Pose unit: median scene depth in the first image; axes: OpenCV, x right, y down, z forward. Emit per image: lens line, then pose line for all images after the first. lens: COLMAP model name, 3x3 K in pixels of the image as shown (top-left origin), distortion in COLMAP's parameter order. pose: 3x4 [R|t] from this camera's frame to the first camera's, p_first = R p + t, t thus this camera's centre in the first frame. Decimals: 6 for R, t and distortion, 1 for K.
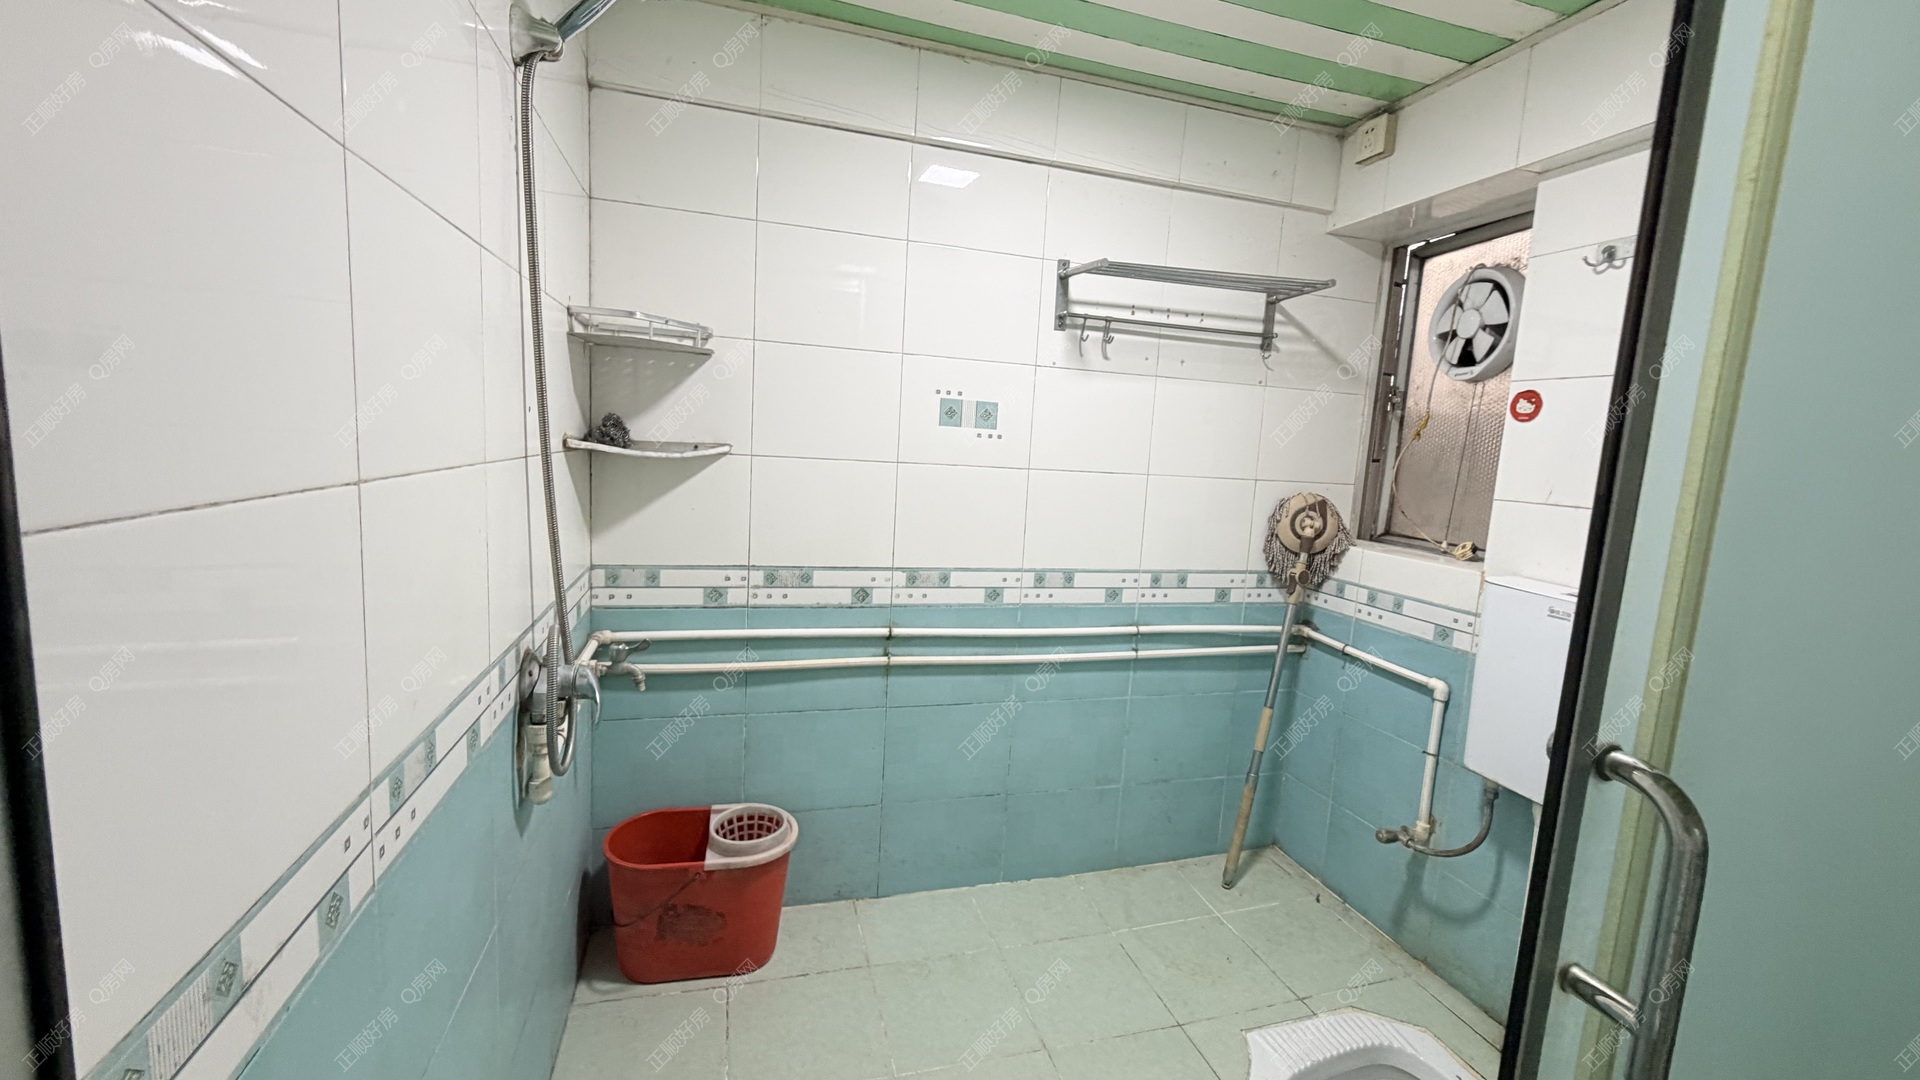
lens RADIAL K [[773.8, 0, 967.0], [0, 773.8, 541.7], [0, 0, 1]] dist [0.000158, 0.000107]
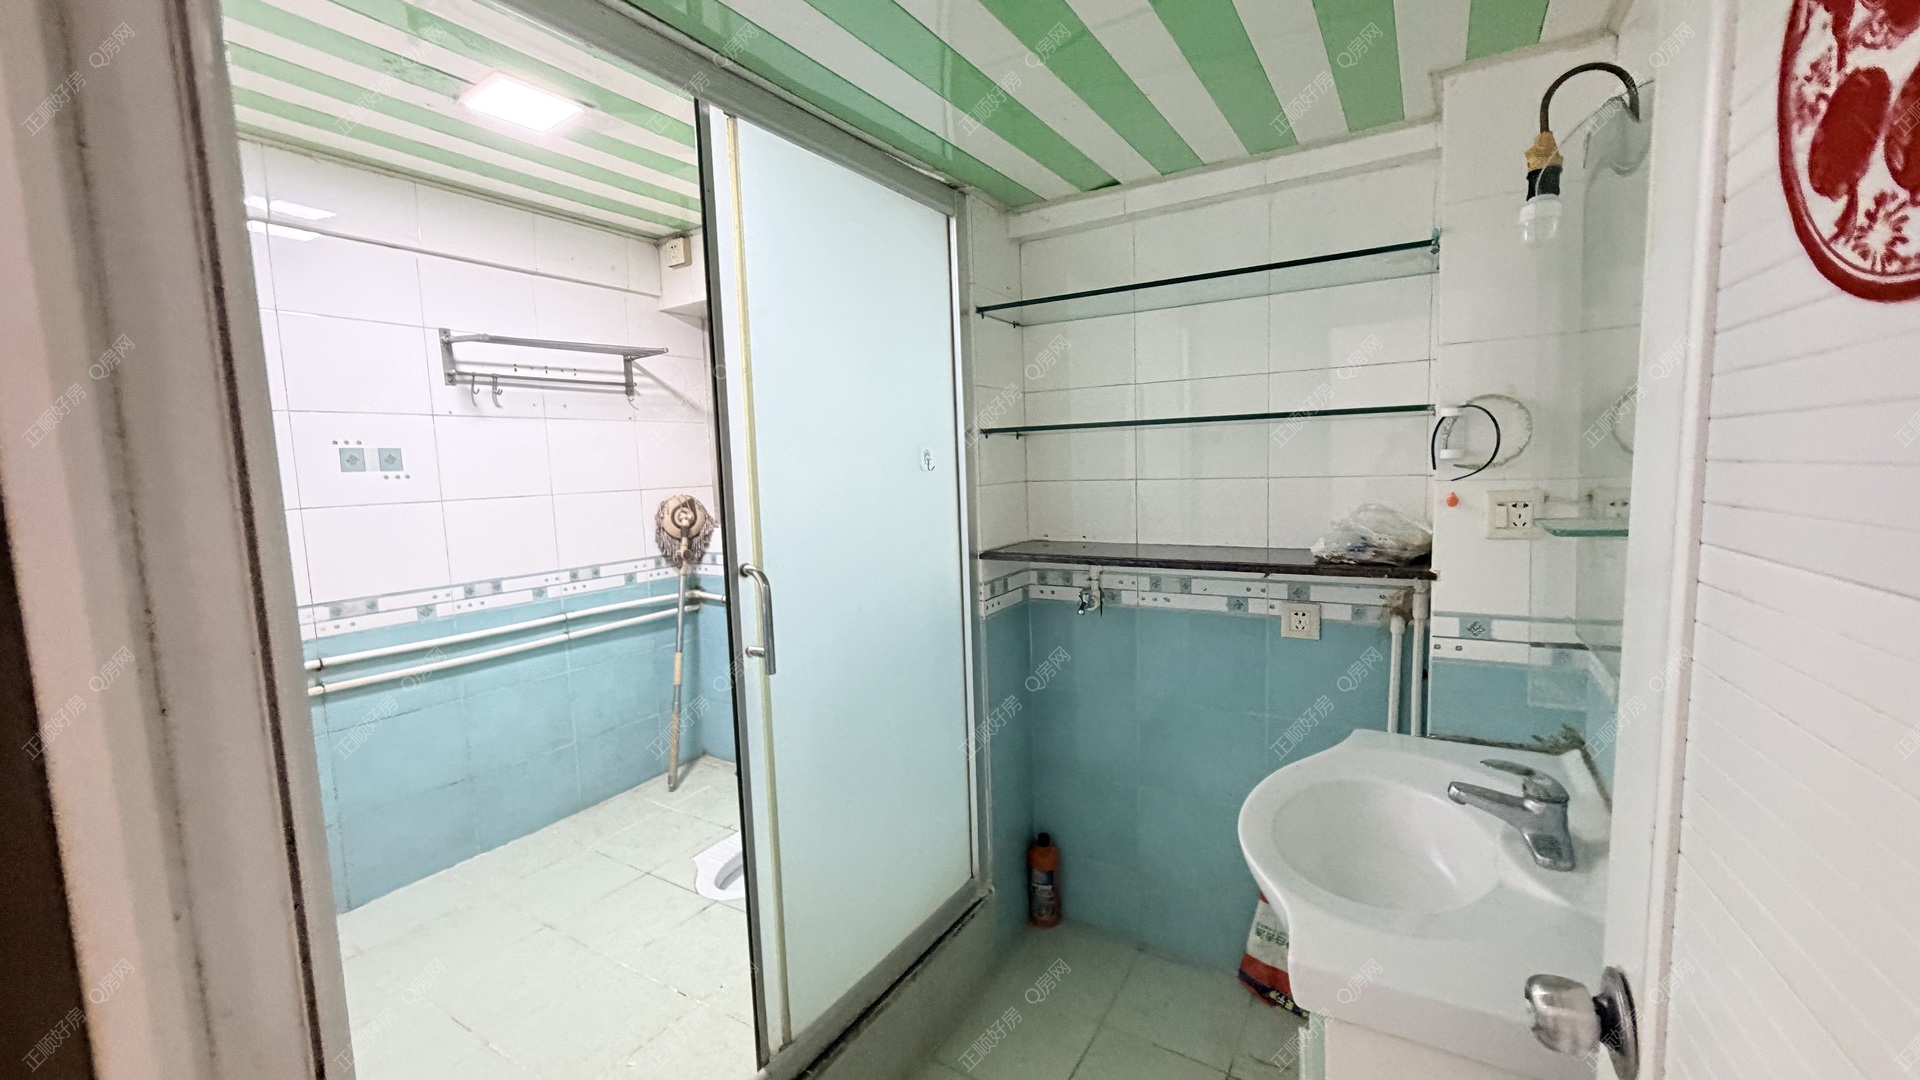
lens RADIAL K [[773.8, 0, 967.0], [0, 773.8, 541.7], [0, 0, 1]] dist [0.000158, 0.000107]
pose [[0.746998, -0.150758, 0.647507, -0.091135], [0.161990, 0.985870, 0.042659, 0.044940], [-0.644789, 0.073024, 0.760865, -0.398384]]
